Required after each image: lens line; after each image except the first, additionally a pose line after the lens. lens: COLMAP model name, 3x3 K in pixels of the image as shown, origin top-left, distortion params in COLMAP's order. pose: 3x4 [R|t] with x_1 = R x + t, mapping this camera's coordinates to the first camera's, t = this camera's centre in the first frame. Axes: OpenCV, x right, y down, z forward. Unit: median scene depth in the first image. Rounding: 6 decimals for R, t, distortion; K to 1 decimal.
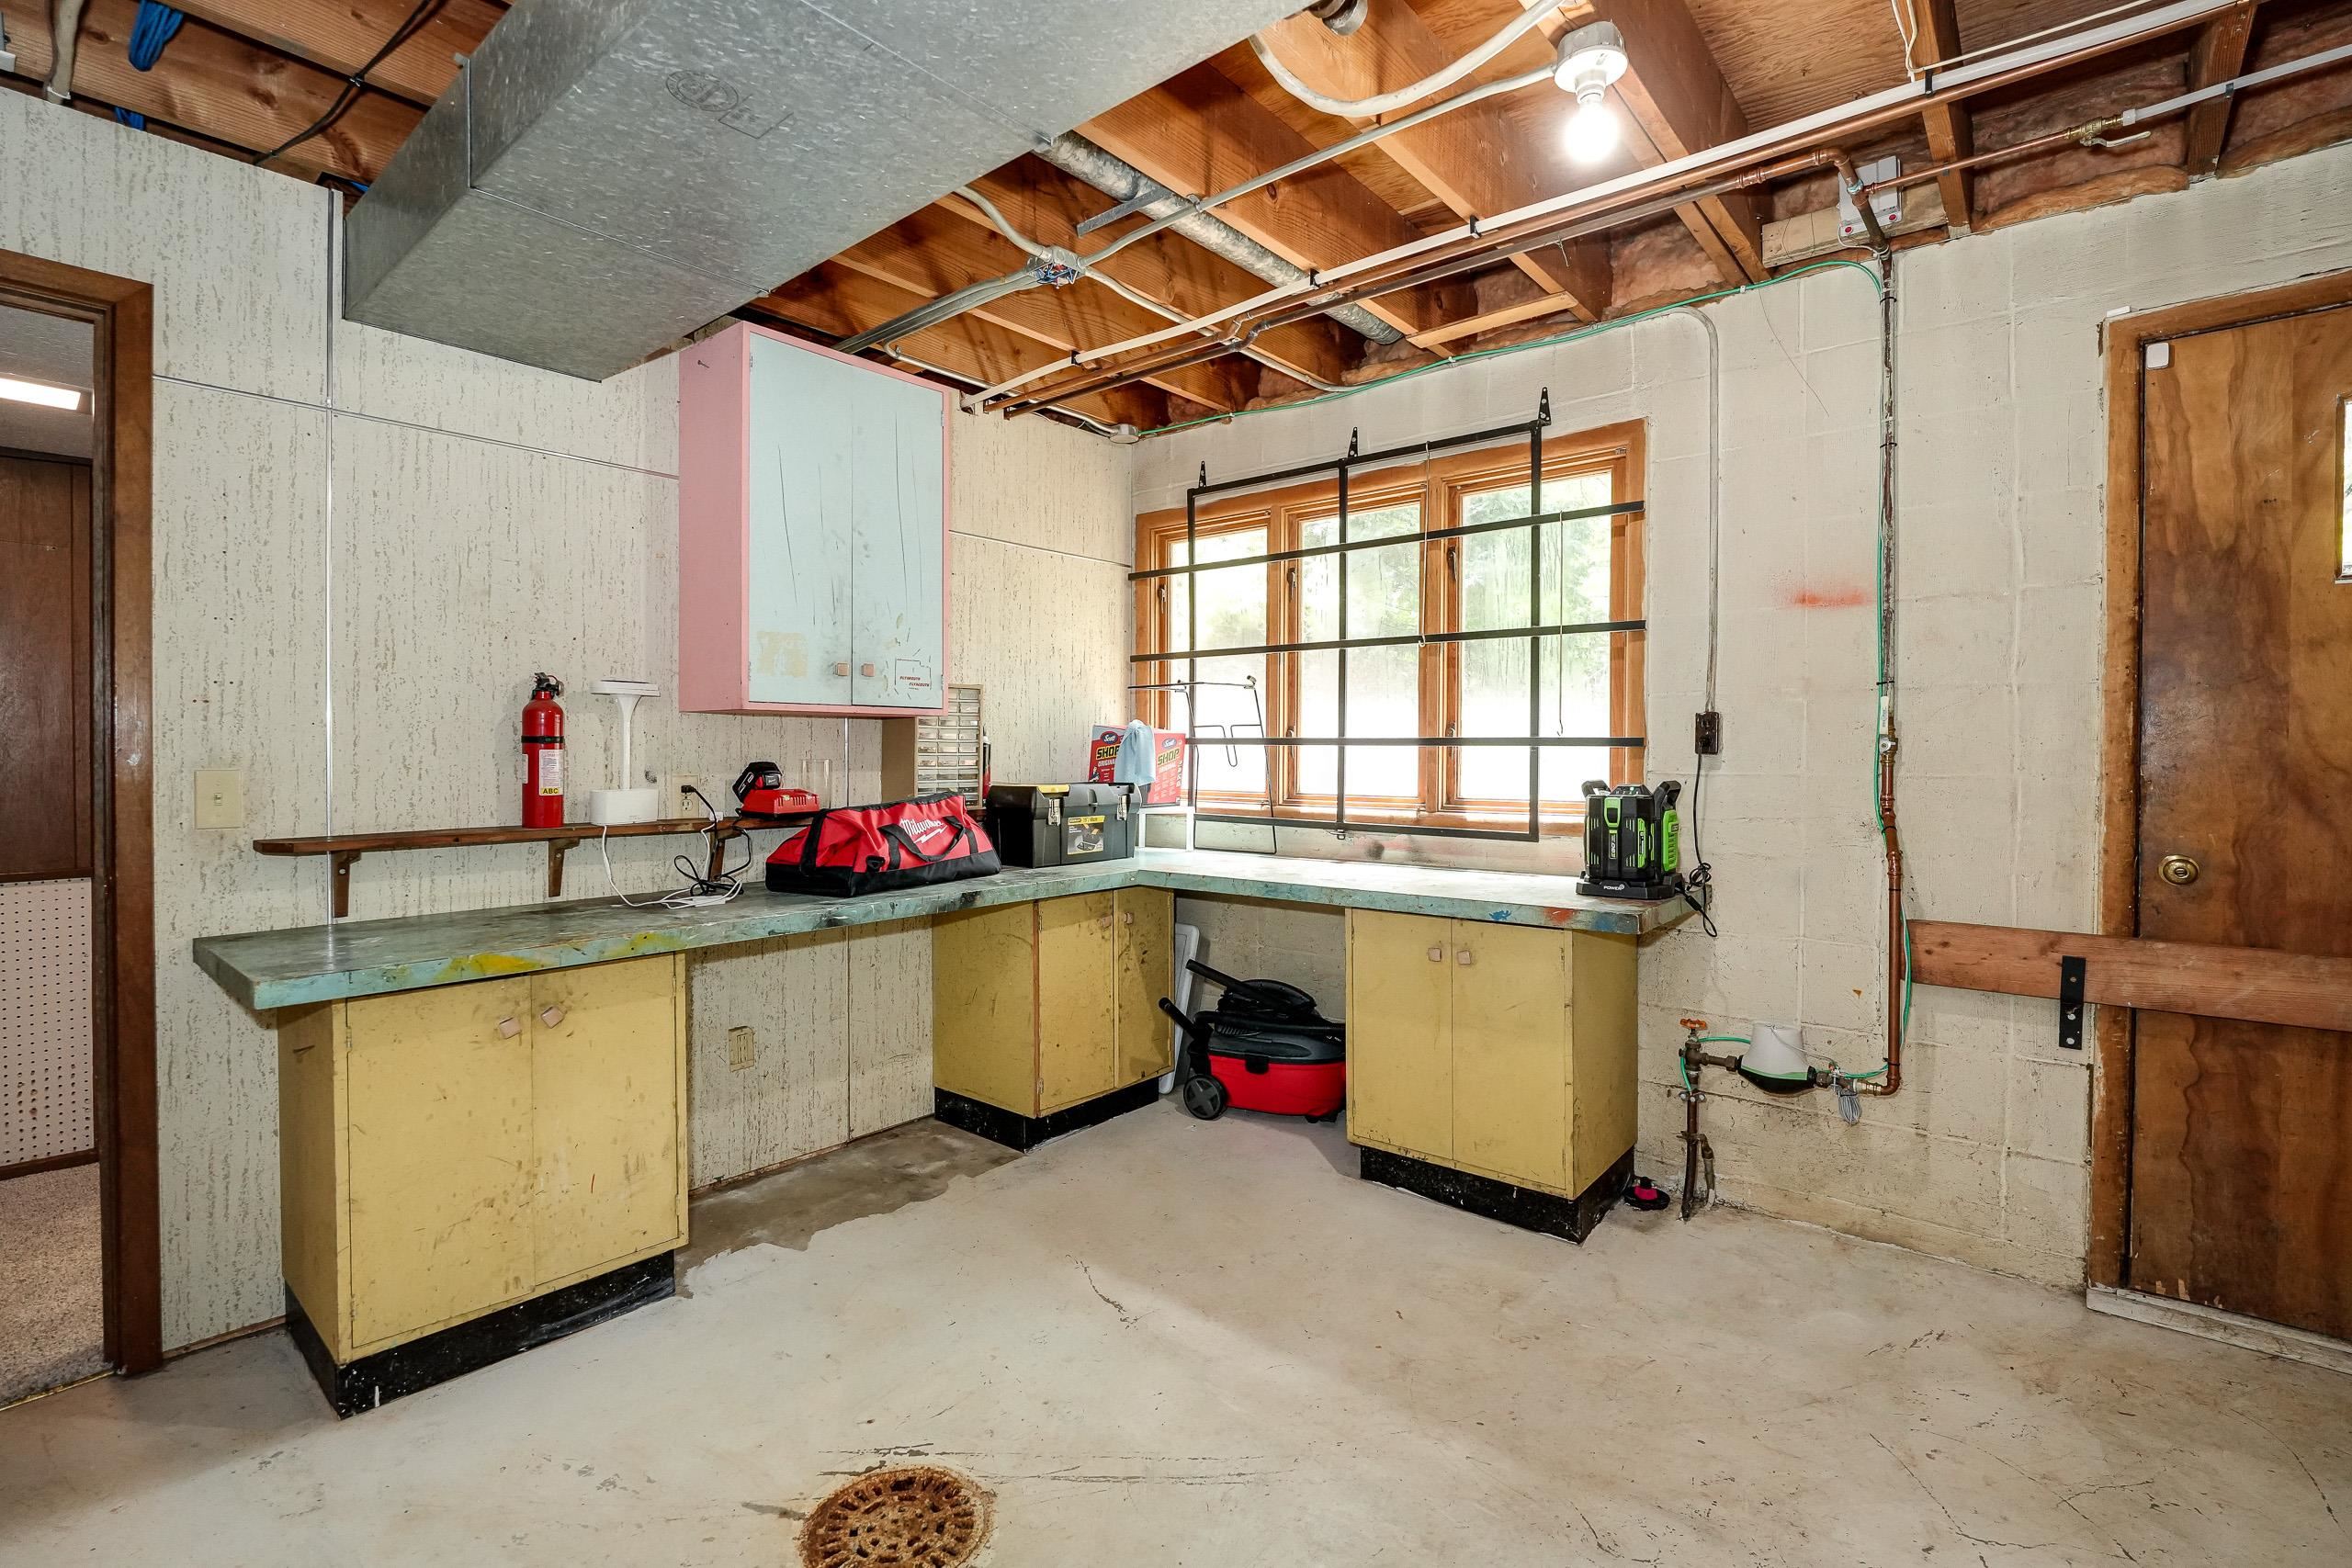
lens RADIAL K [[1151.9, 0, 1275.9], [0, 1151.9, 768.3], [0, 0, 1]] dist [-0.015848, 0.000508]
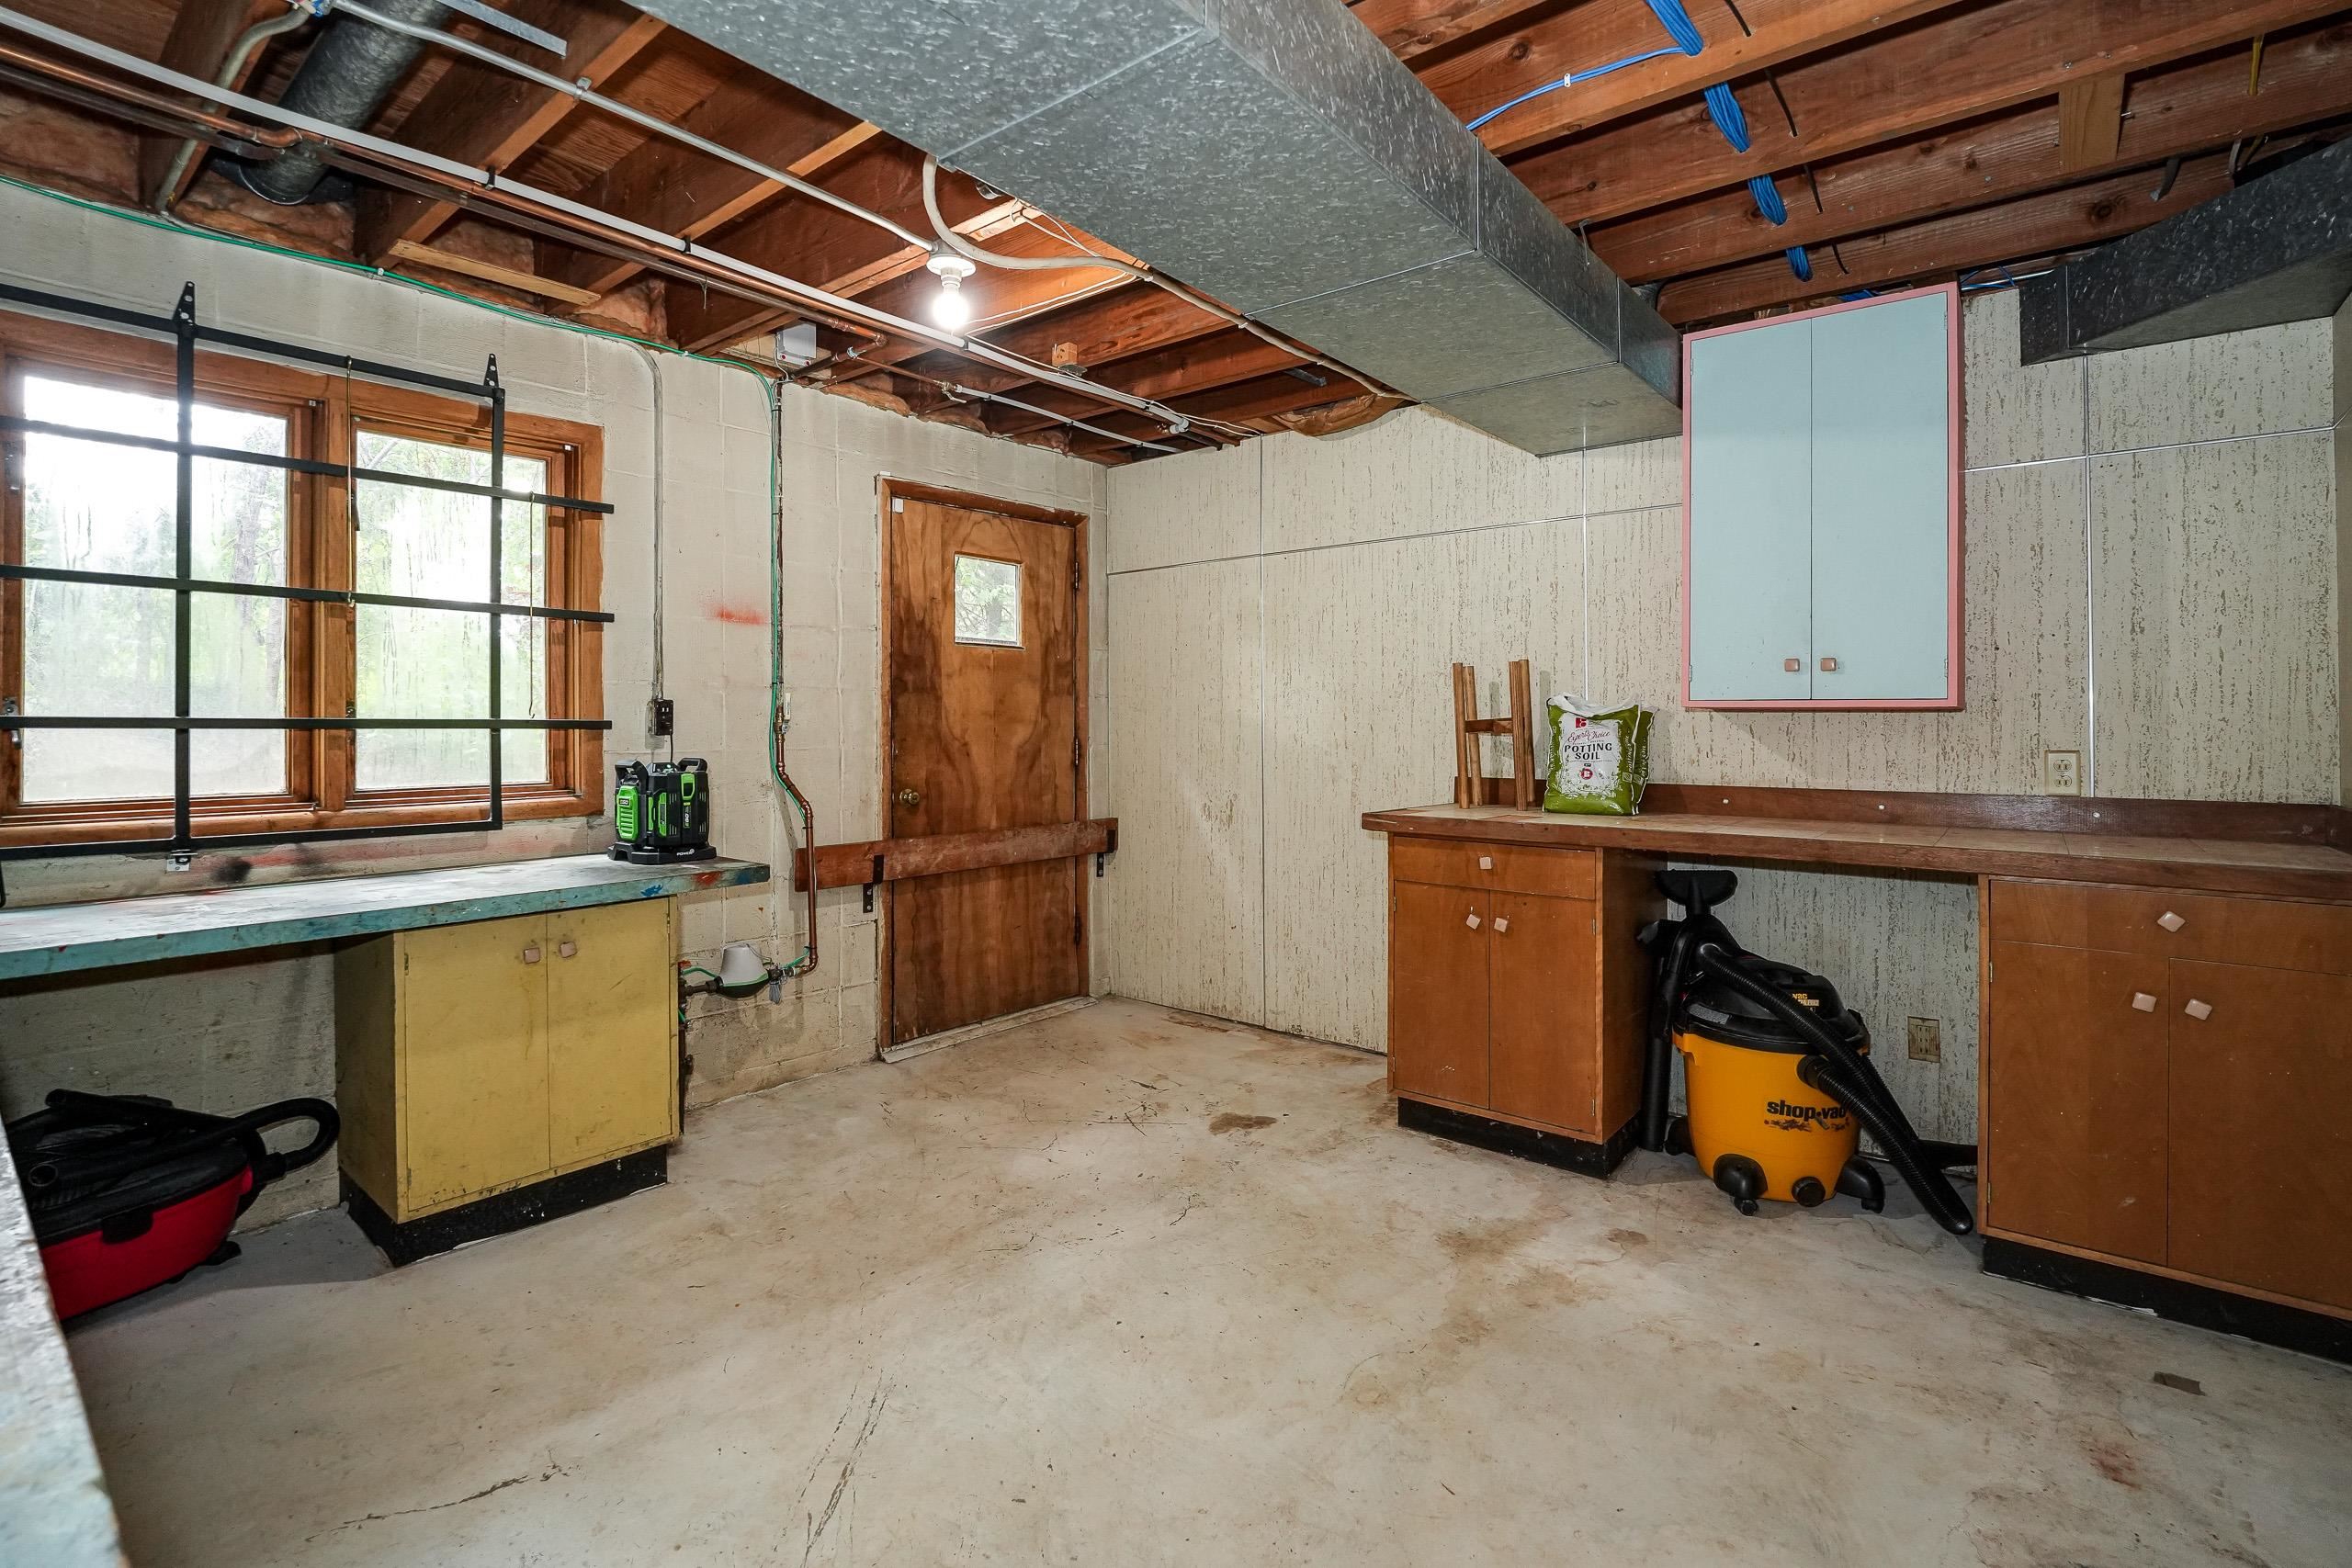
lens RADIAL K [[1075.8, 0, 1162.6], [0, 1075.8, 719.1], [0, 0, 1]] dist [-0.000897, 0.000157]
pose [[-0.000308, 0.004574, 0.999989, -0.820548], [0.016356, 0.999856, -0.004568, -0.017604], [-0.999866, 0.016355, -0.000383, 0.554449]]
